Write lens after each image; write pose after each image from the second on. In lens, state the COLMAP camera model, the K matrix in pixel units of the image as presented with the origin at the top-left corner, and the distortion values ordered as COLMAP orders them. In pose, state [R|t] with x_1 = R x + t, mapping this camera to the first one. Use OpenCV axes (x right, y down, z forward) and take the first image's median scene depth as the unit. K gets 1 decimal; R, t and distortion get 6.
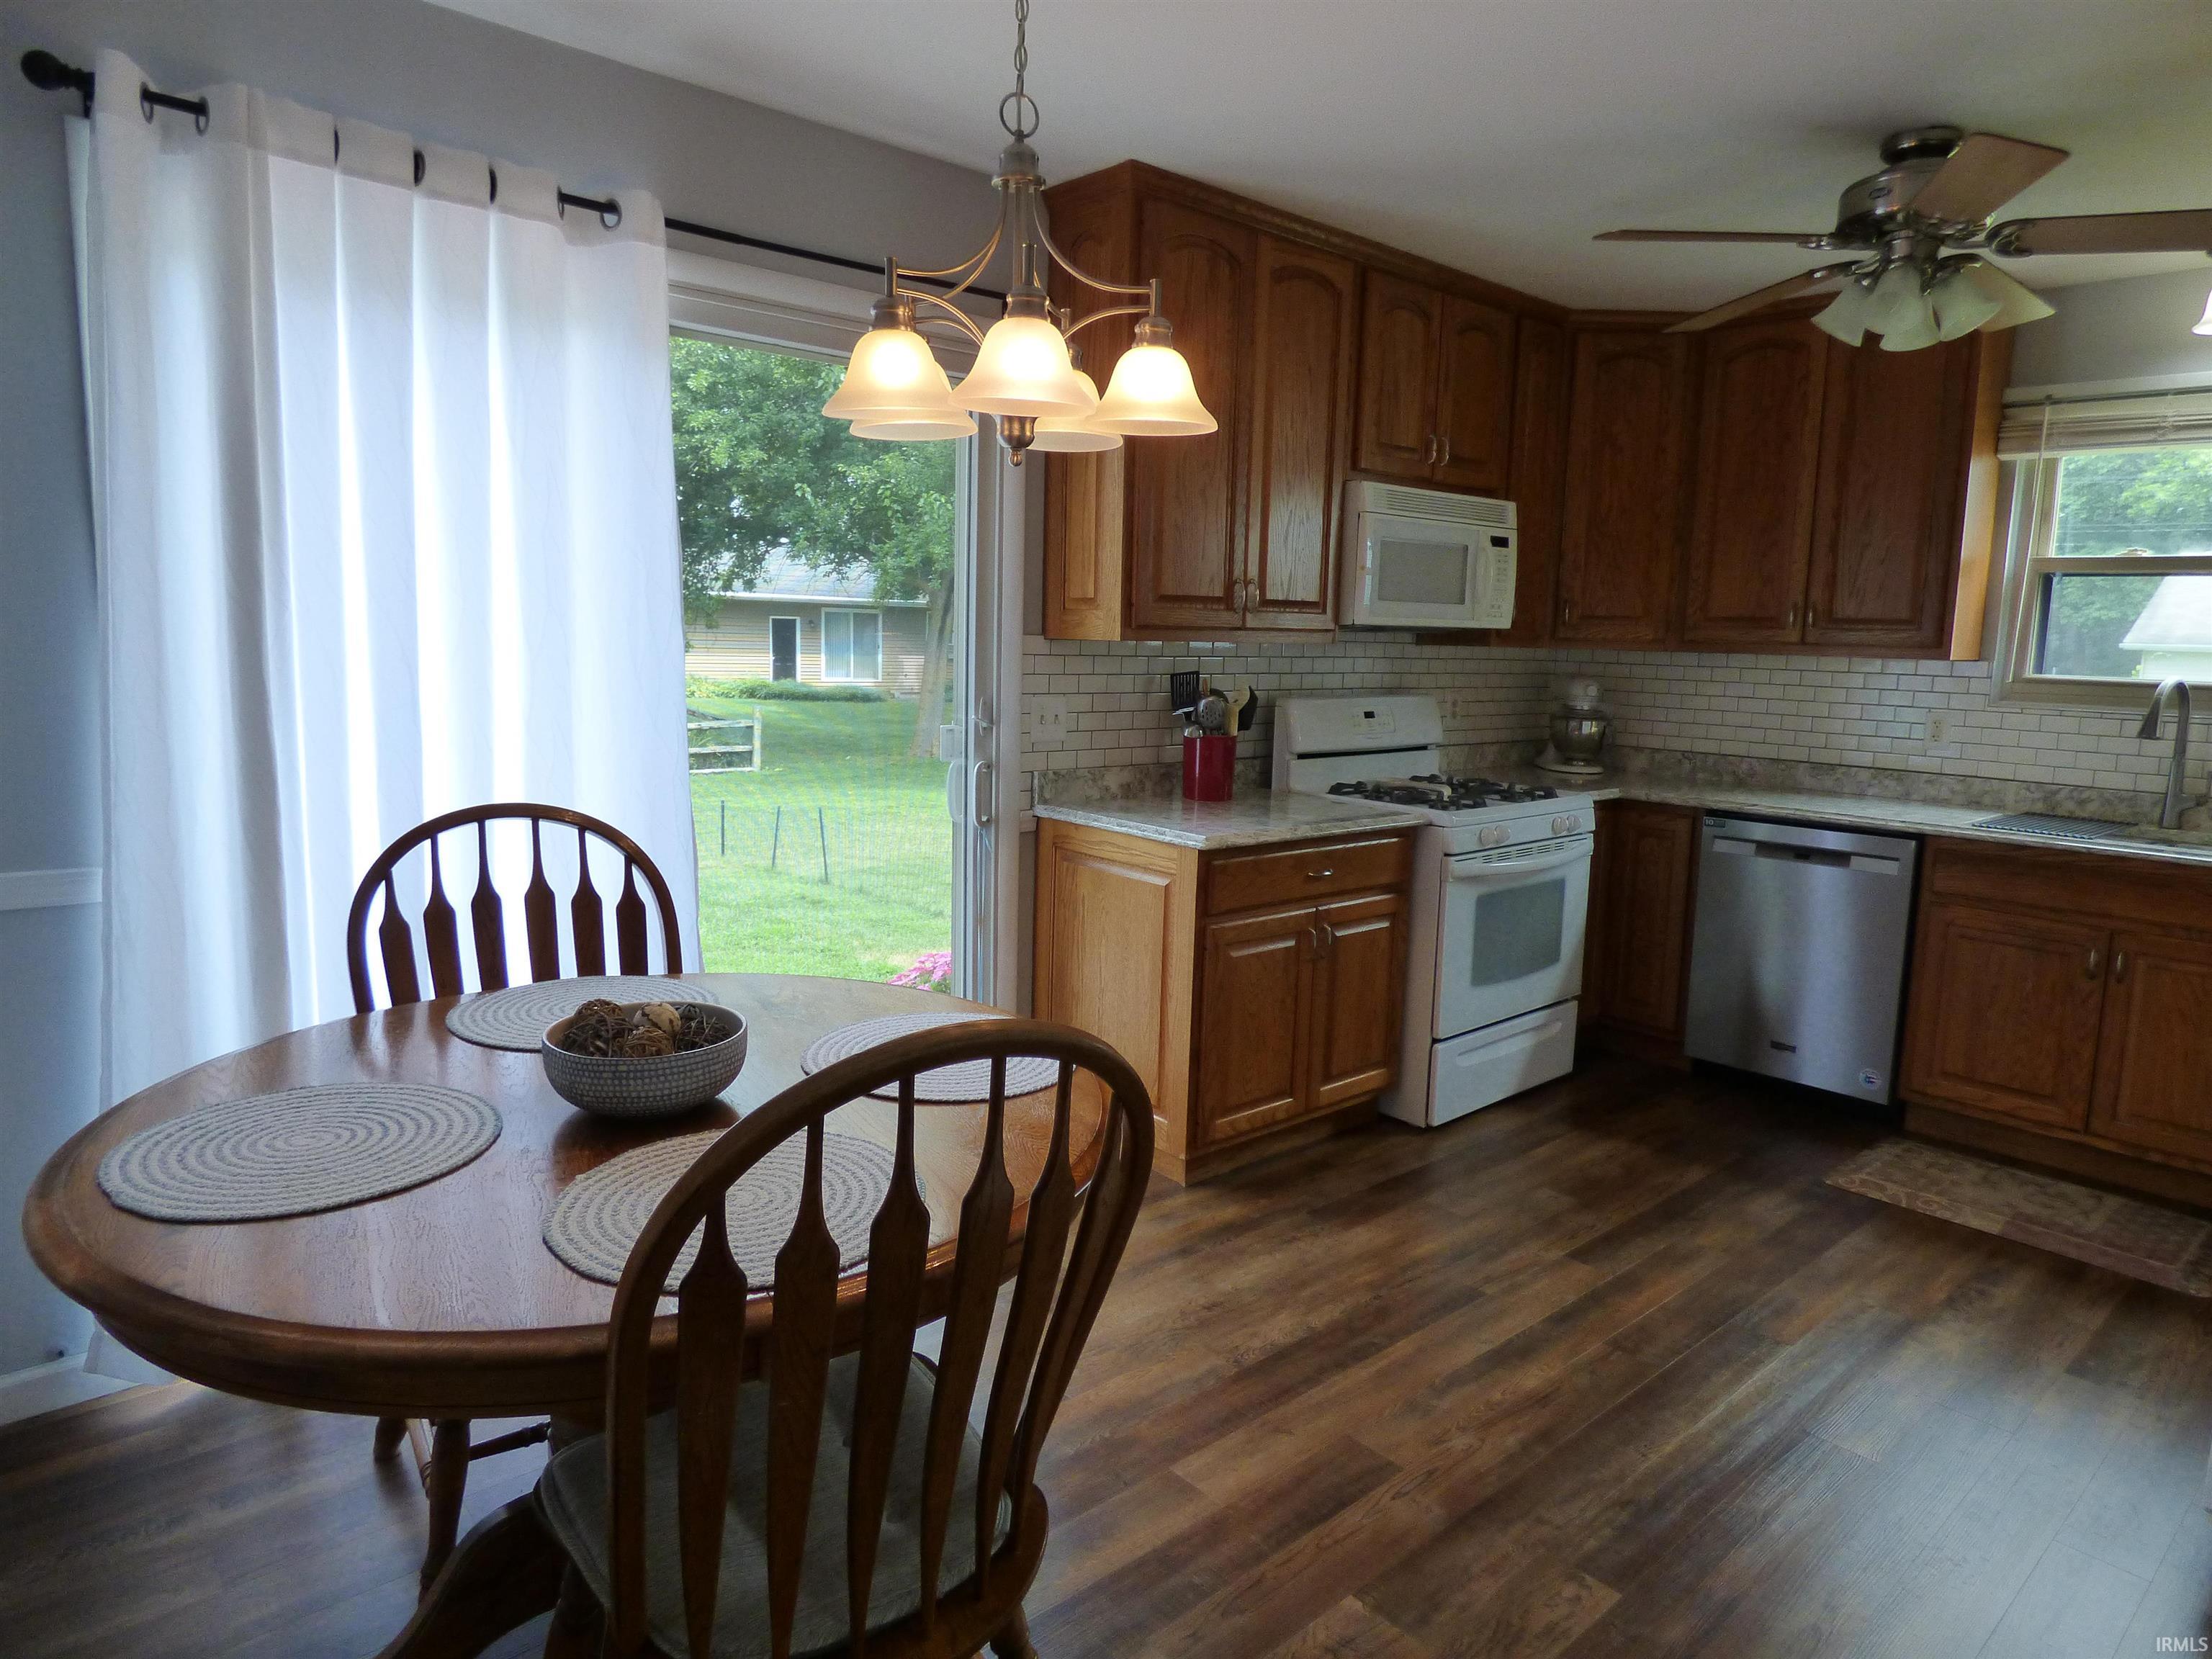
lens RADIAL K [[1328.1, 0, 1143.3], [0, 1328.1, 824.2], [0, 0, 1]] dist [-0.002598, -0.000608]
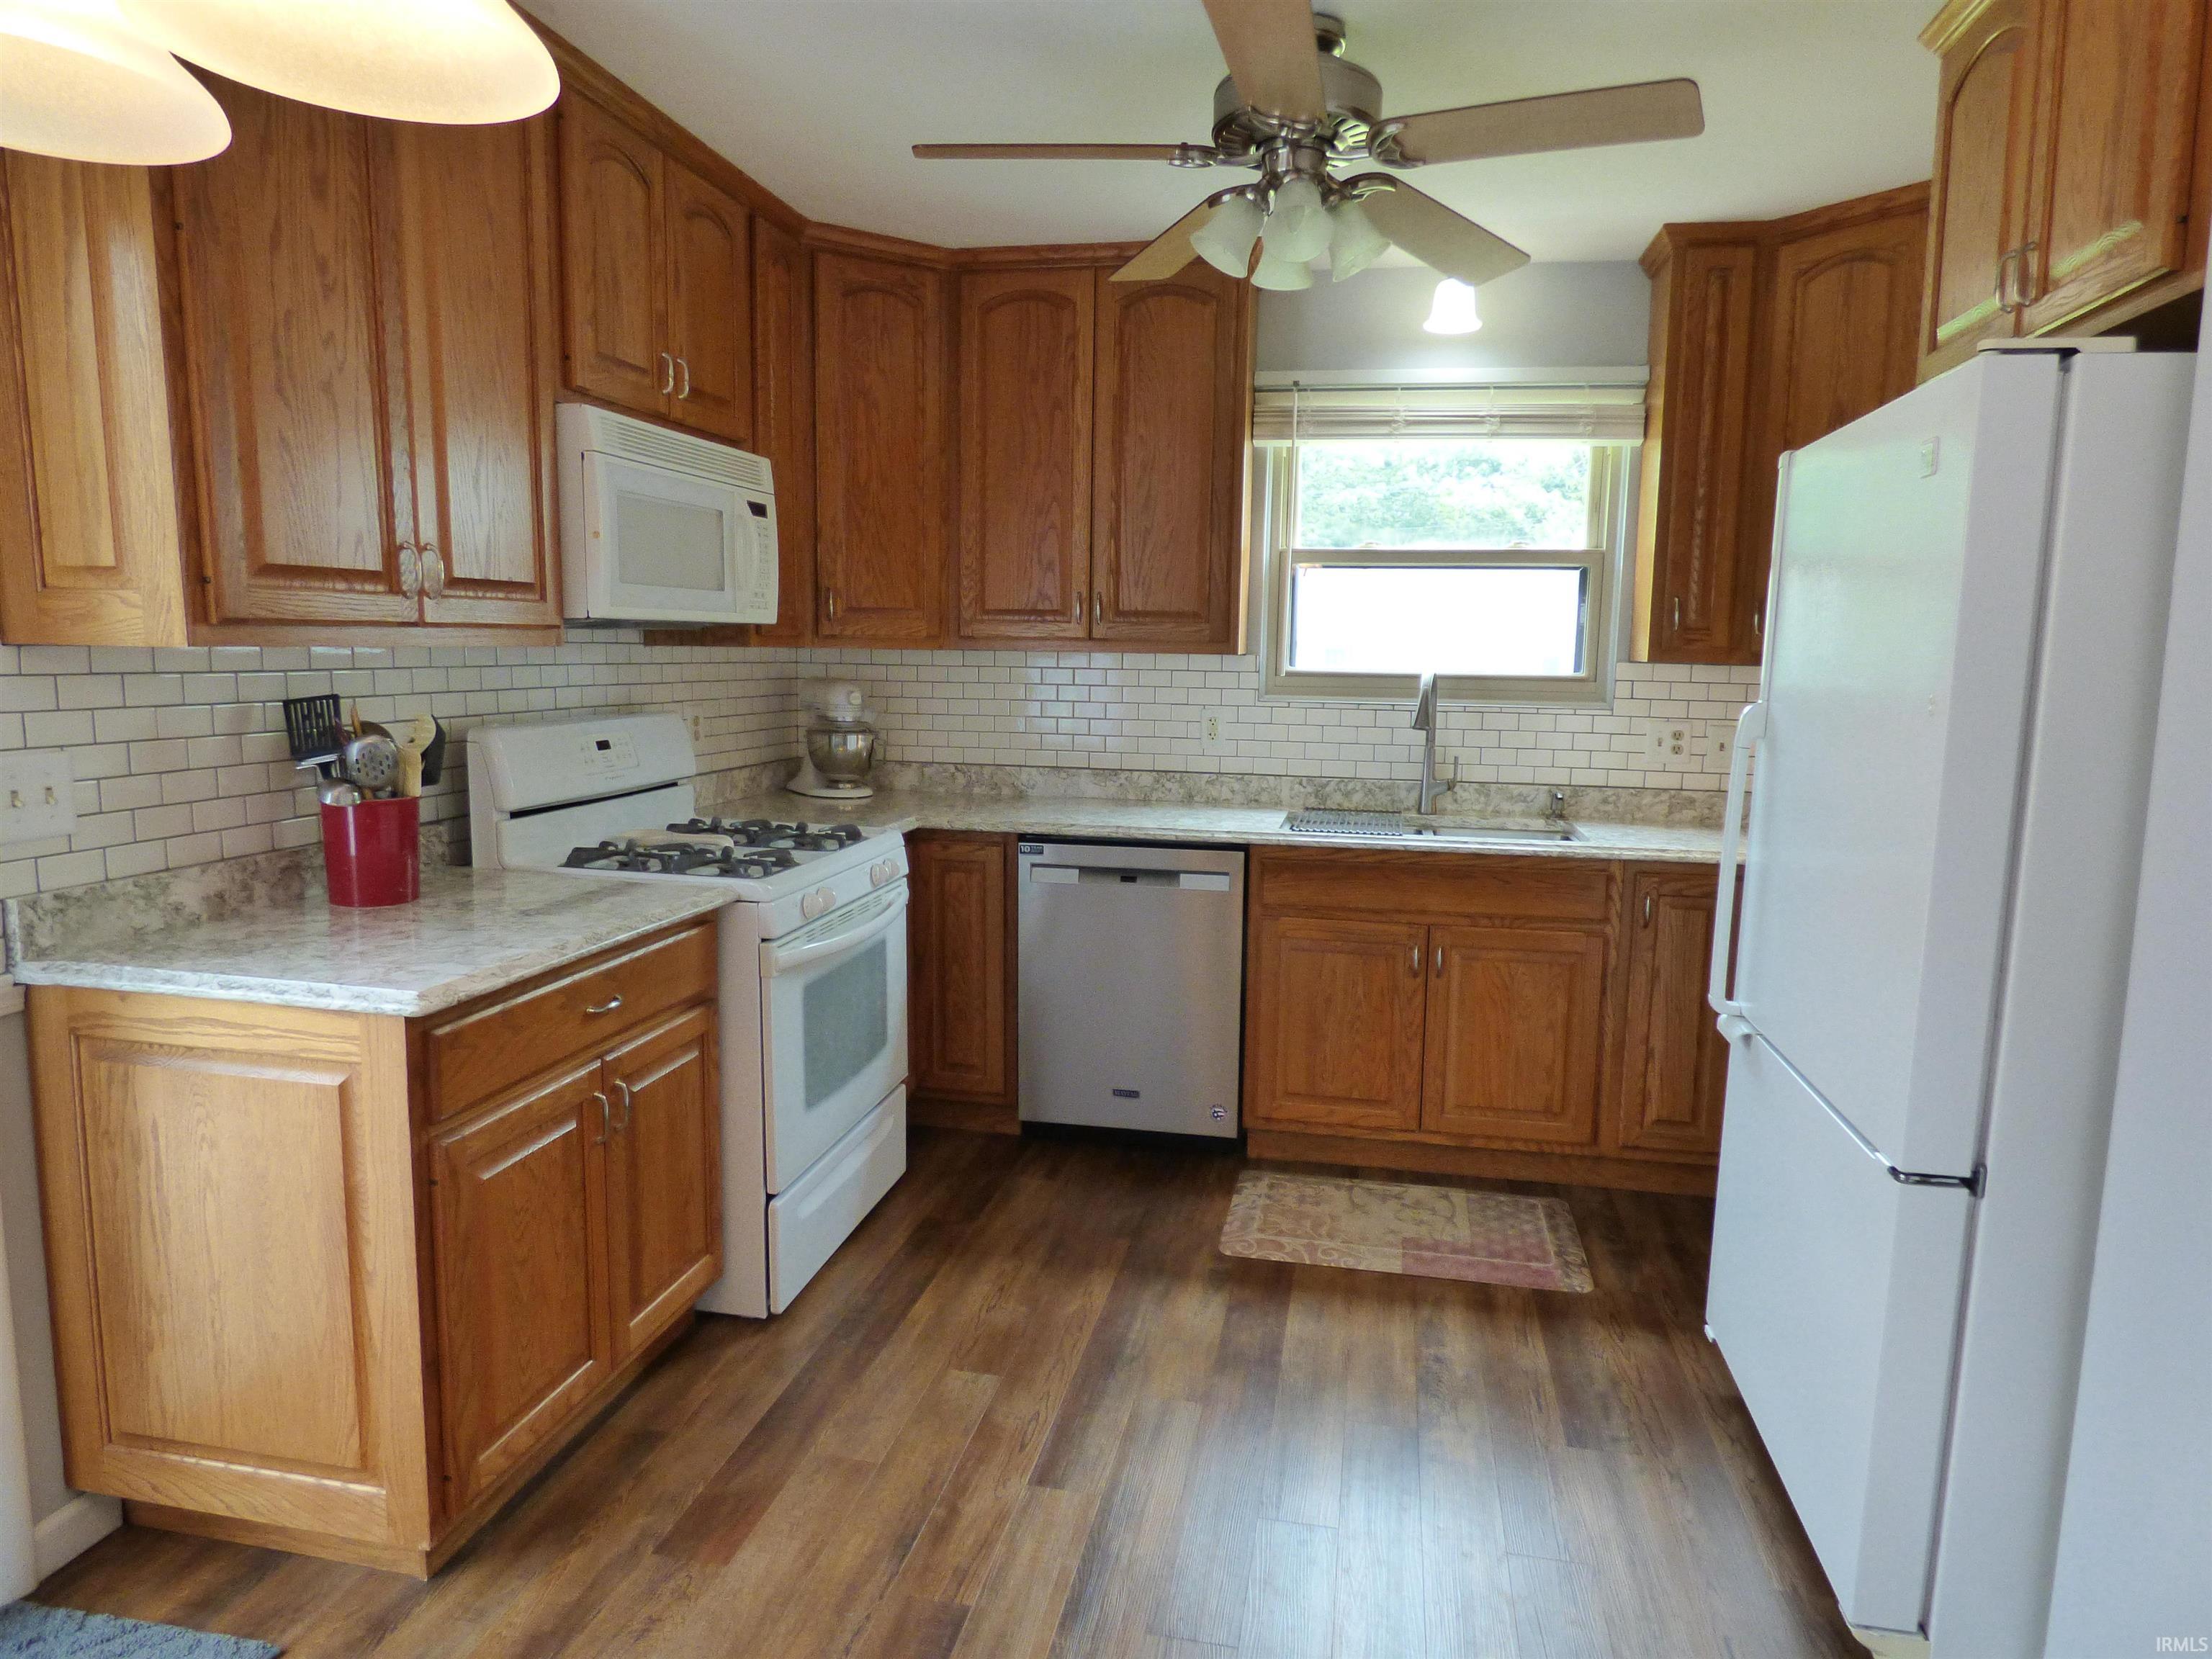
lens RADIAL K [[1328.1, 0, 1104.2], [0, 1328.1, 829.0], [0, 0, 1]] dist [-0.002598, -0.000608]
pose [[0.810151, -0.092241, 0.578919, -0.029809], [0.088728, 0.995460, 0.034442, -0.043005], [-0.579468, 0.023463, 0.814657, 0.298741]]
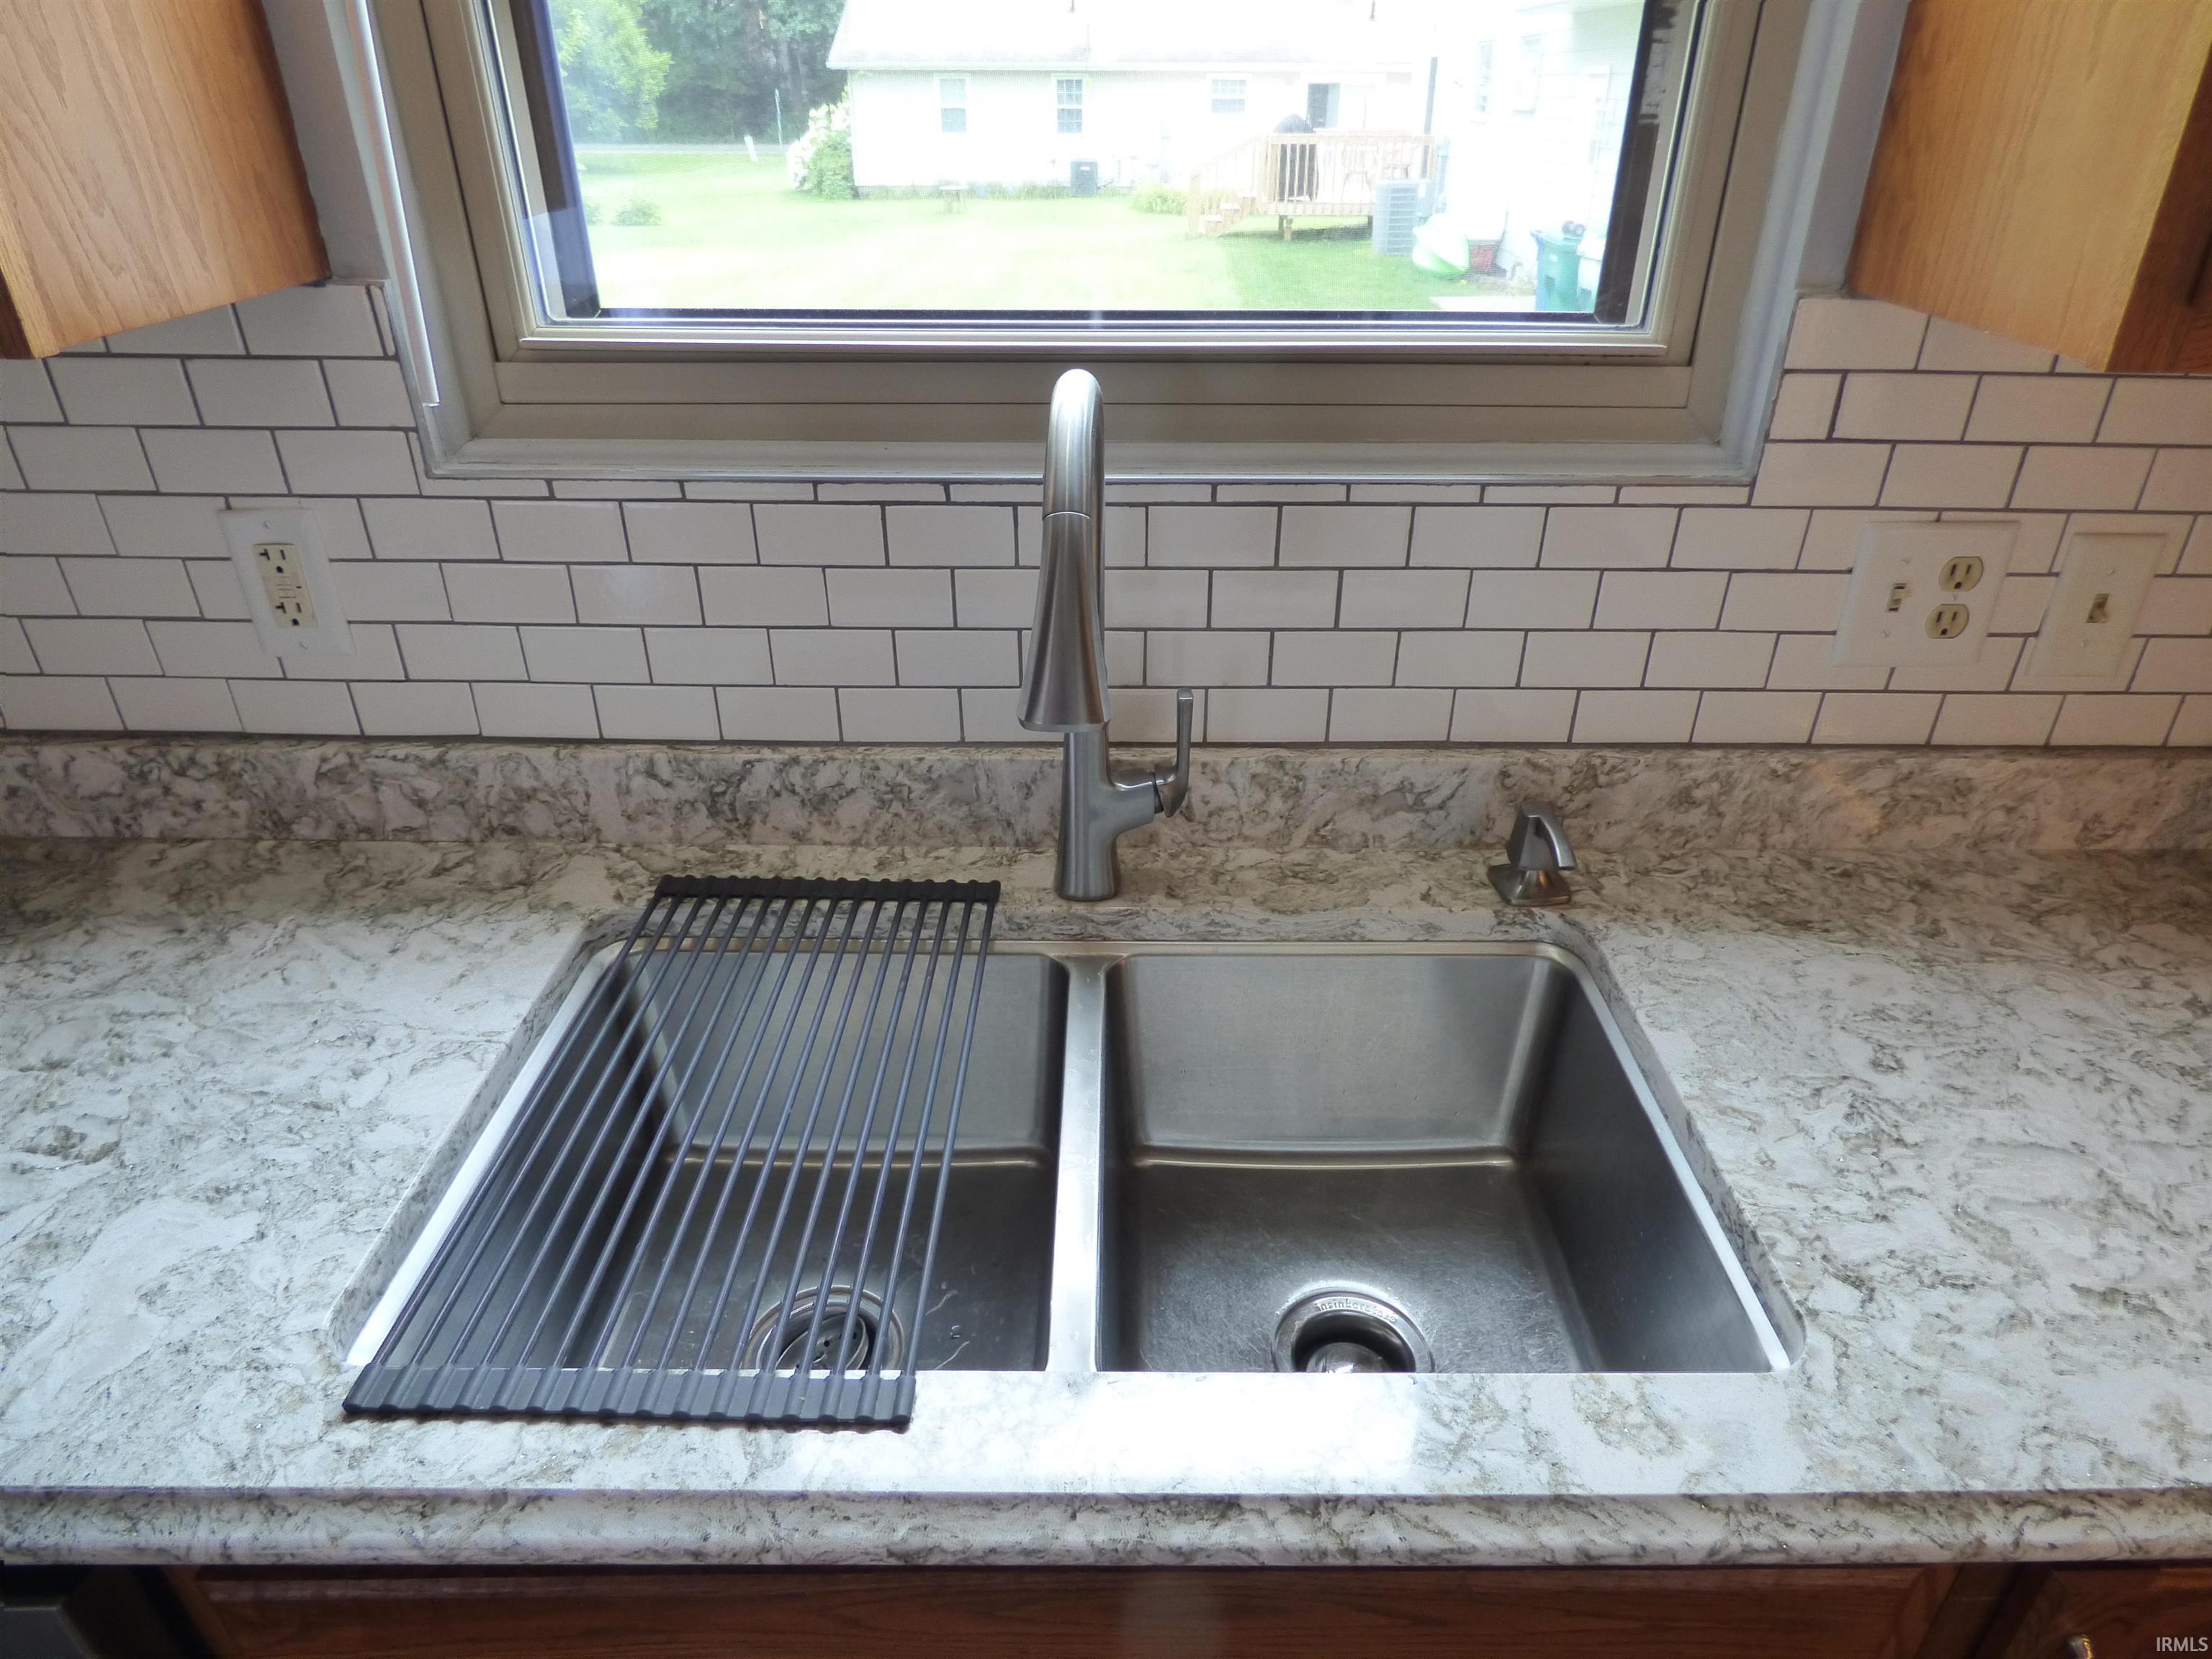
lens RADIAL K [[1328.1, 0, 1128.6], [0, 1328.1, 810.8], [0, 0, 1]] dist [-0.002598, -0.000608]
pose [[0.677603, -0.375970, 0.632061, 0.596181], [0.117643, 0.903792, 0.411485, -0.130241], [-0.725958, -0.204466, 0.656643, 0.797499]]
